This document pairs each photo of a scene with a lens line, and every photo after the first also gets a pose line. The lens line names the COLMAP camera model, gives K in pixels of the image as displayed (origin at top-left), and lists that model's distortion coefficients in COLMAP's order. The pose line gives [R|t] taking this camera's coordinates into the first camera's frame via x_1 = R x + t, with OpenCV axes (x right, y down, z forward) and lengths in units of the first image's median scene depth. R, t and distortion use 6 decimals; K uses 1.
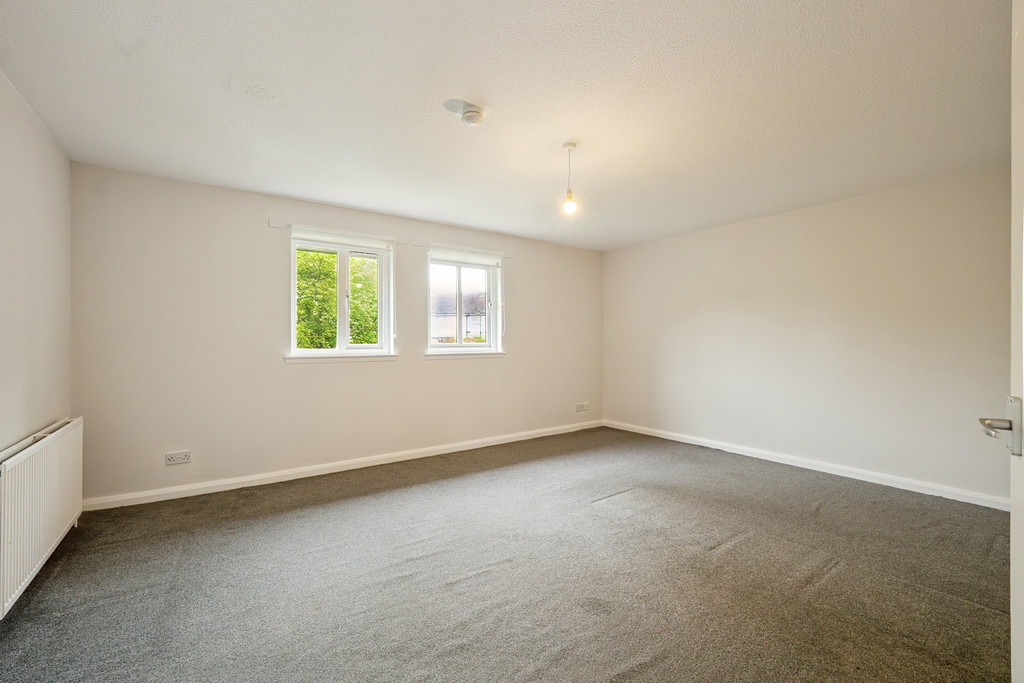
lens RADIAL K [[458.5, 0, 510.9], [0, 458.5, 336.2], [0, 0, 1]] dist [-0.033896, 0.007357]
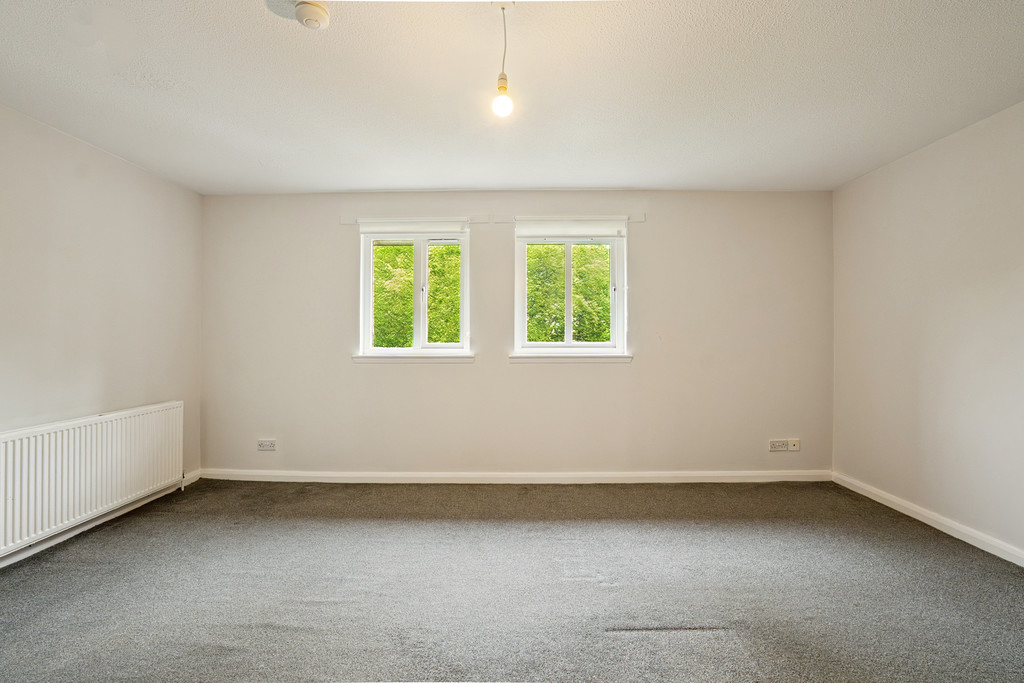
lens RADIAL K [[458.5, 0, 536.4], [0, 458.5, 330.8], [0, 0, 1]] dist [-0.033896, 0.007357]
pose [[0.787362, -0.011427, -0.616386, 0.407843], [0.005365, 0.999917, -0.011683, 0.006148], [0.616468, 0.005892, 0.787358, 0.462812]]
